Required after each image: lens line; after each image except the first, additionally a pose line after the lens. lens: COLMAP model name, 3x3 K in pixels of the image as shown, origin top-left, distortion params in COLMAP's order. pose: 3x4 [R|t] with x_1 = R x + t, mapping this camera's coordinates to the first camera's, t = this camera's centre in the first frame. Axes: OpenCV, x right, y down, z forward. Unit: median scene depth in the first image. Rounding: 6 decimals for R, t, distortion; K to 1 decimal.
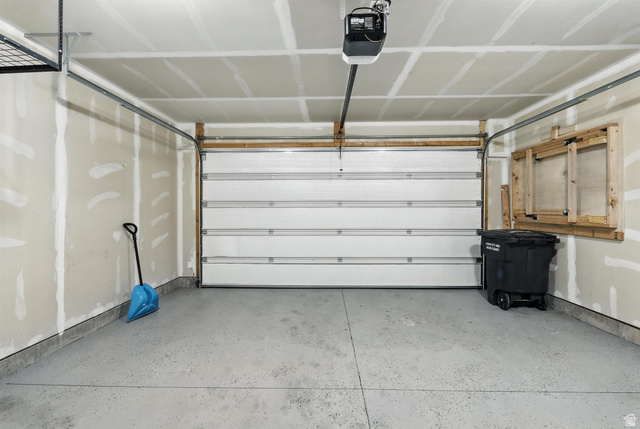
lens RADIAL K [[299.3, 0, 320.6], [0, 299.3, 211.8], [0, 0, 1]] dist [0.001176, 0.000082]
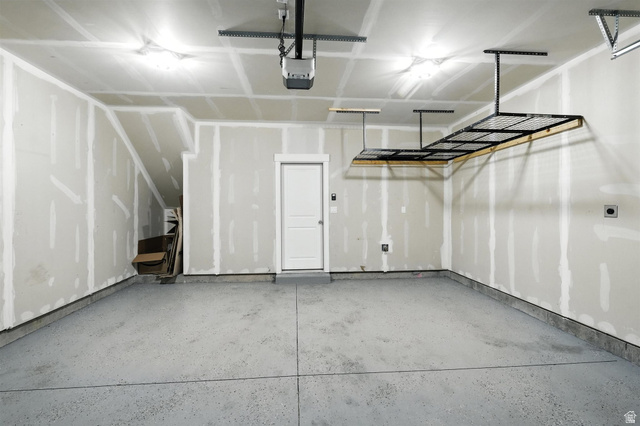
lens RADIAL K [[299.3, 0, 320.1], [0, 299.3, 209.6], [0, 0, 1]] dist [0.001176, 0.000082]
pose [[-0.994775, 0.005632, -0.101940, 0.164648], [0.004861, 0.999958, 0.007810, -0.004859], [0.101980, 0.007274, -0.994760, 2.052641]]
